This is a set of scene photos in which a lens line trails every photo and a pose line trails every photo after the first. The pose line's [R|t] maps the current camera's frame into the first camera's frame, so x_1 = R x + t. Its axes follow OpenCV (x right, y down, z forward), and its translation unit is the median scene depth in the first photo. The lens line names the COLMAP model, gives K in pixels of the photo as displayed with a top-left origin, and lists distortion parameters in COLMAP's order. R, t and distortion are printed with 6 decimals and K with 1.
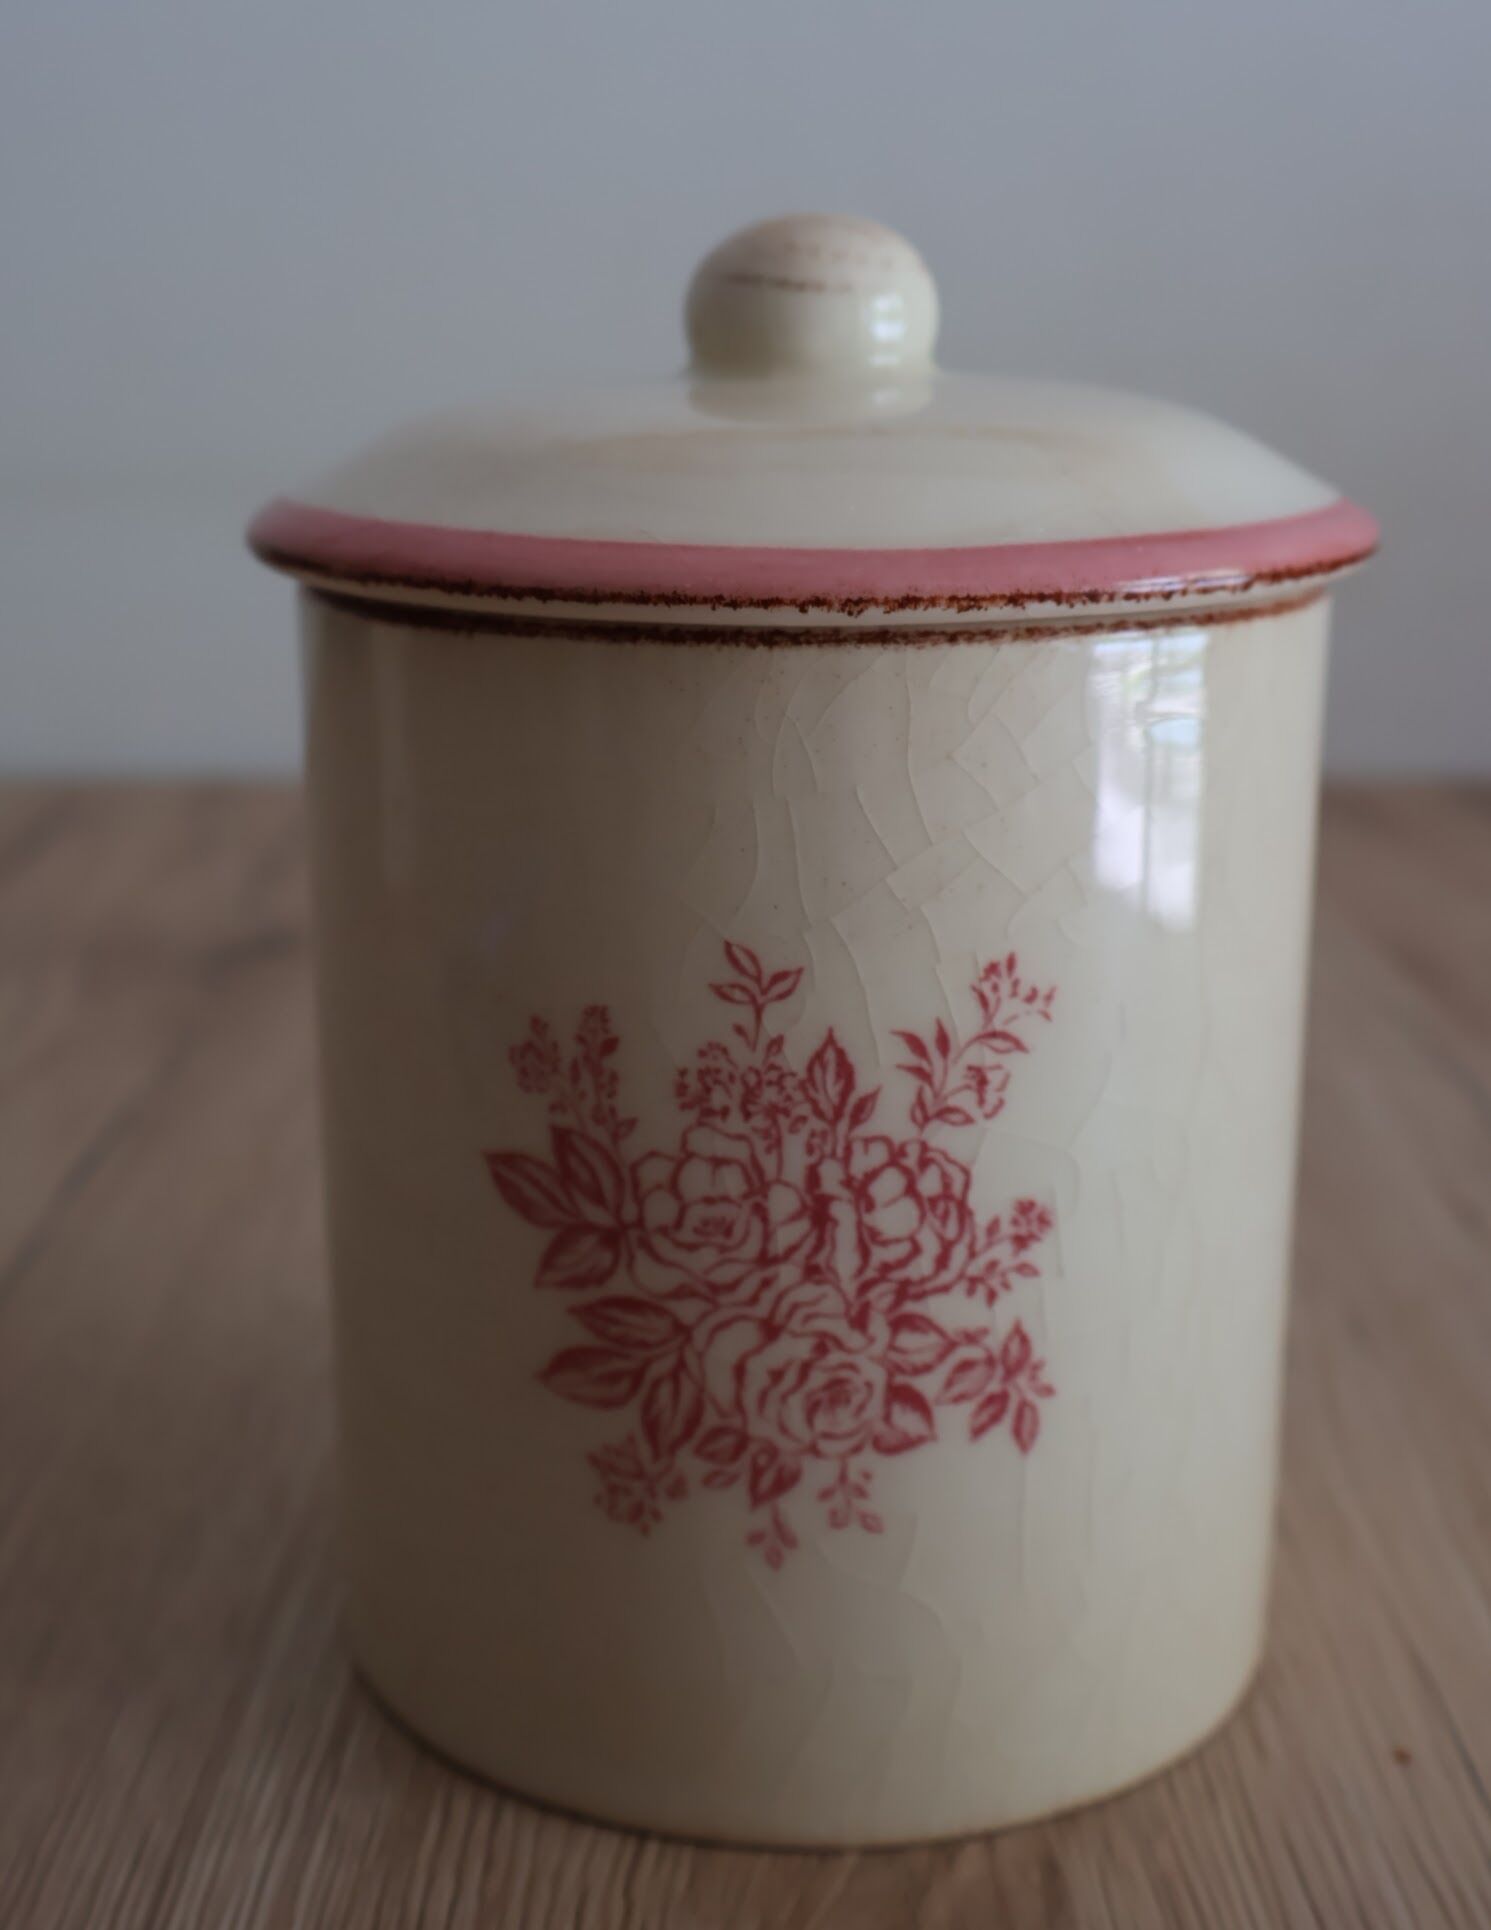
lens RADIAL K [[2834.8, 0, 701.6], [0, 2834.8, 773.7], [0, 0, 1]] dist [-0.002231, 0.000000]
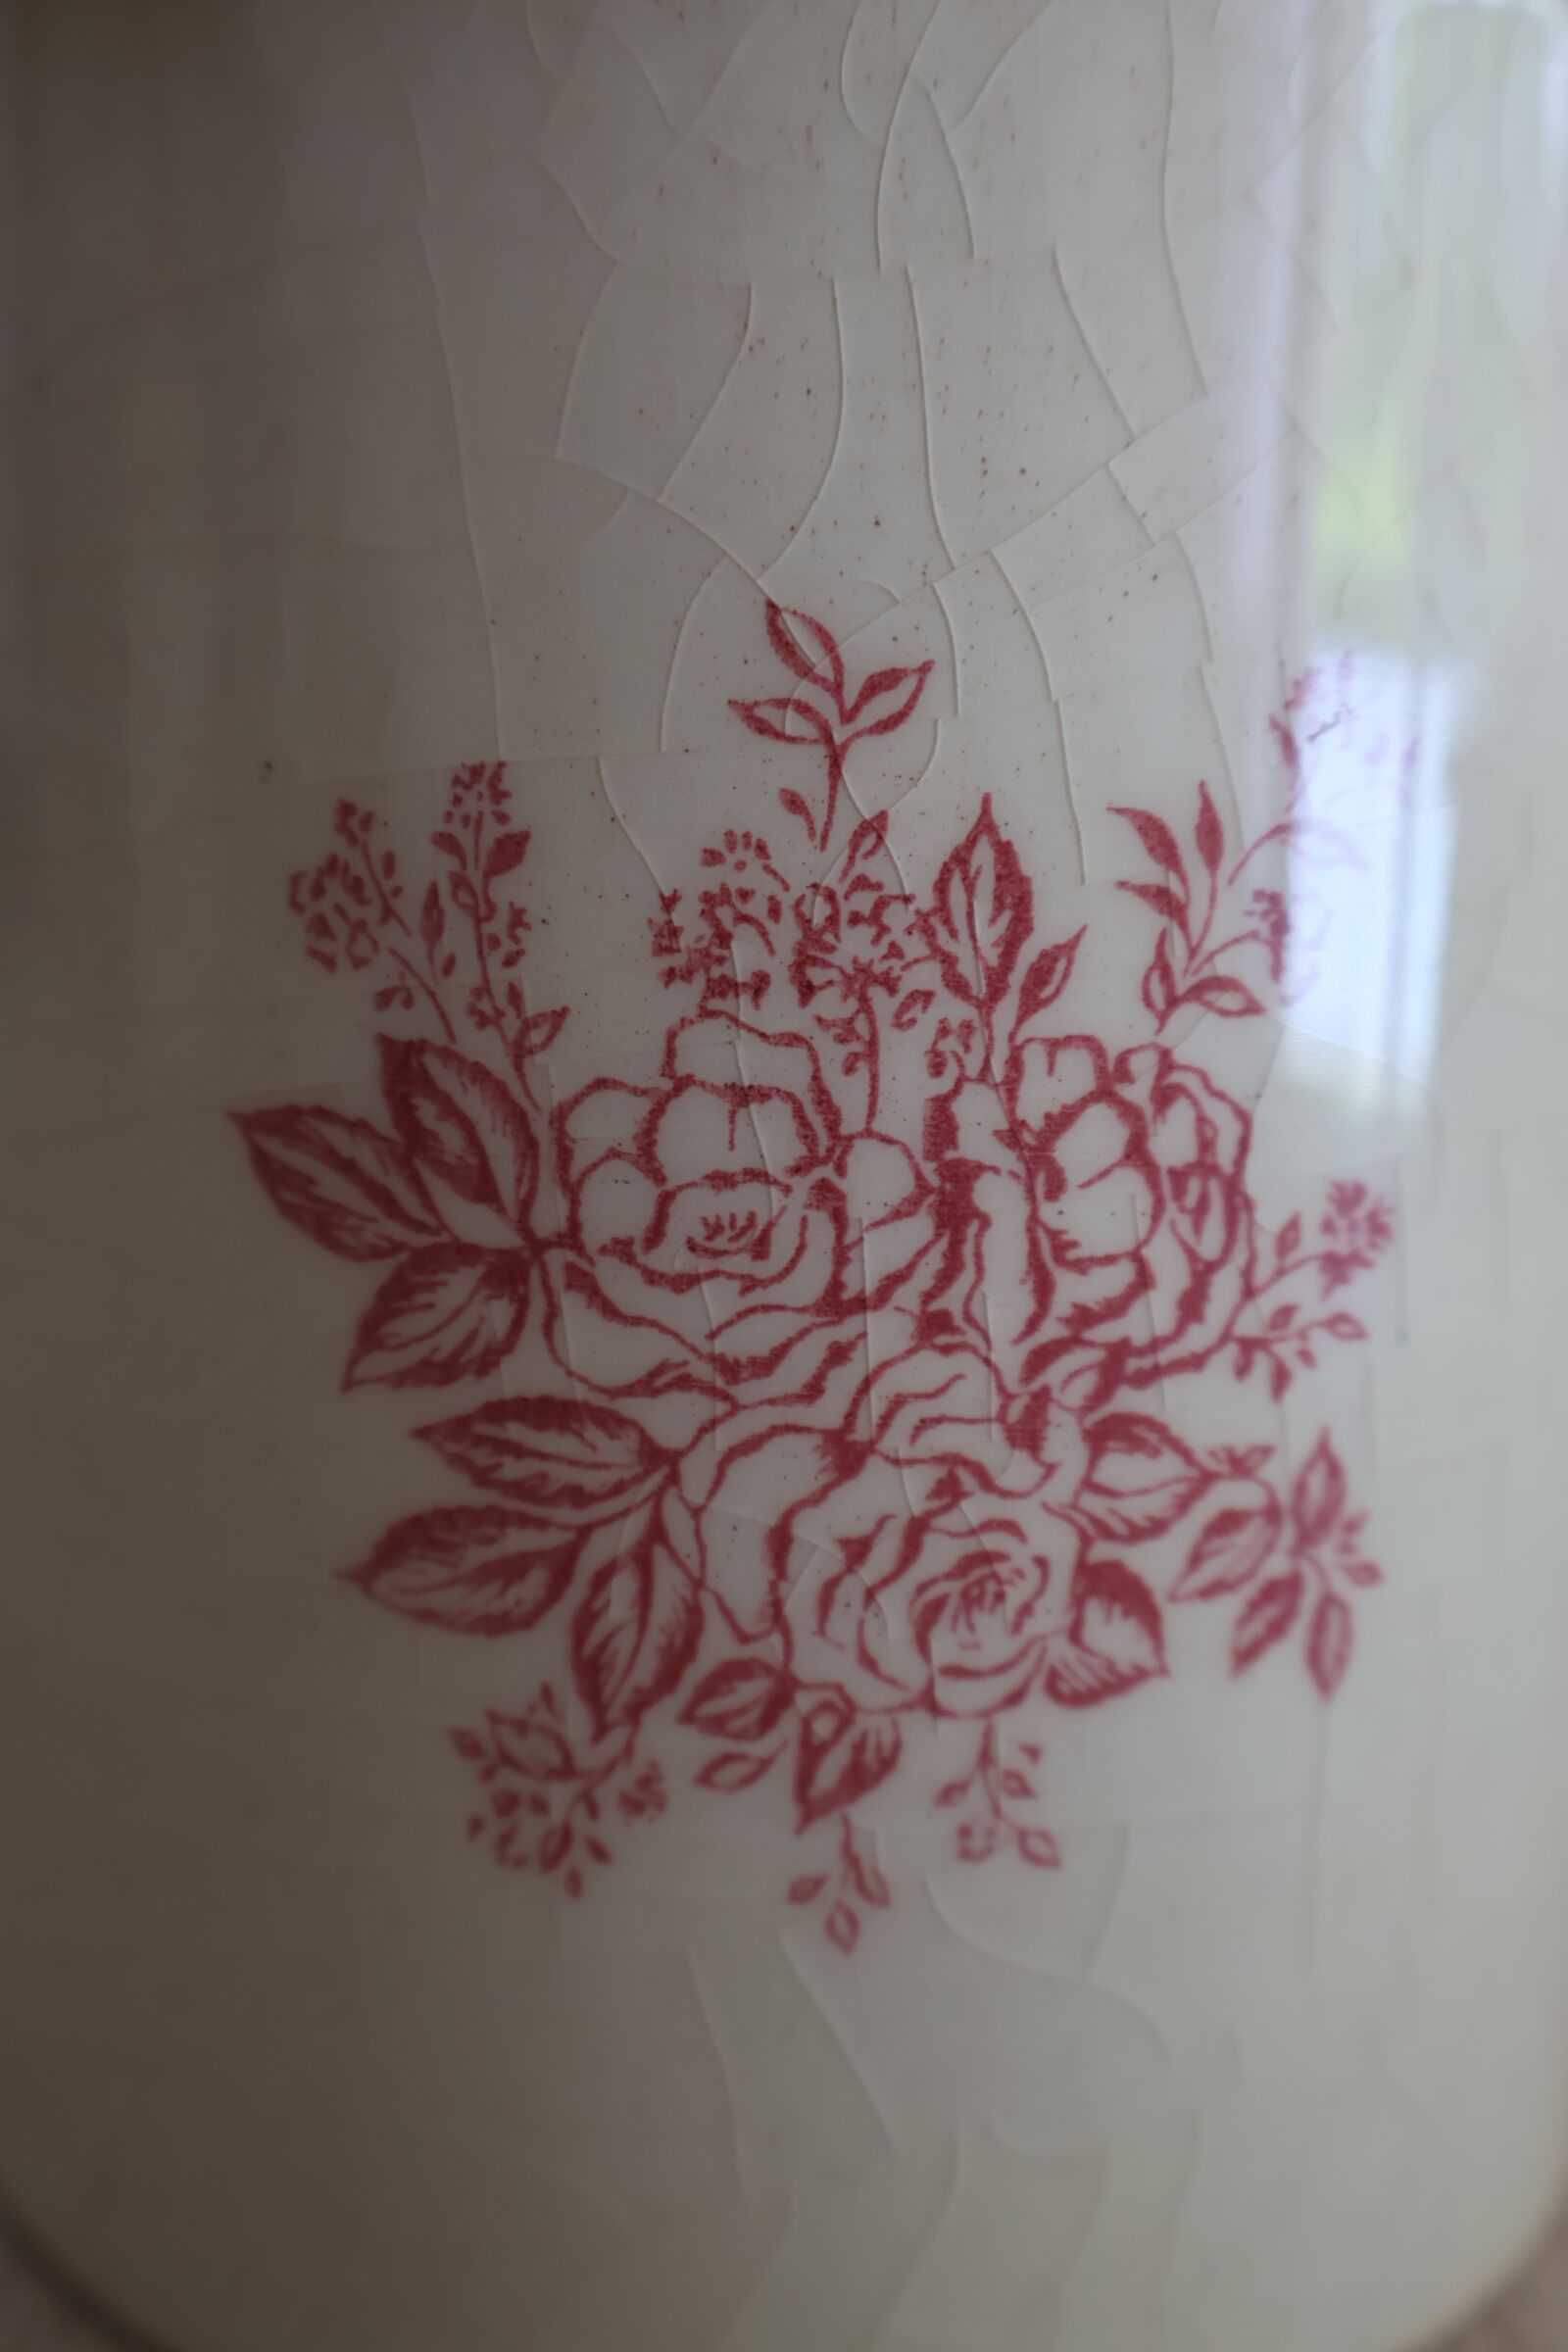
lens RADIAL K [[2743.0, 0, 800.0], [0, 2743.0, 1145.1], [0, 0, 1]] dist [0.031916, 0.000000]
pose [[0.989835, -0.006041, 0.142093, -0.049798], [0.007035, 0.999954, -0.006495, 0.148206], [-0.142047, 0.007428, 0.989832, 0.544127]]
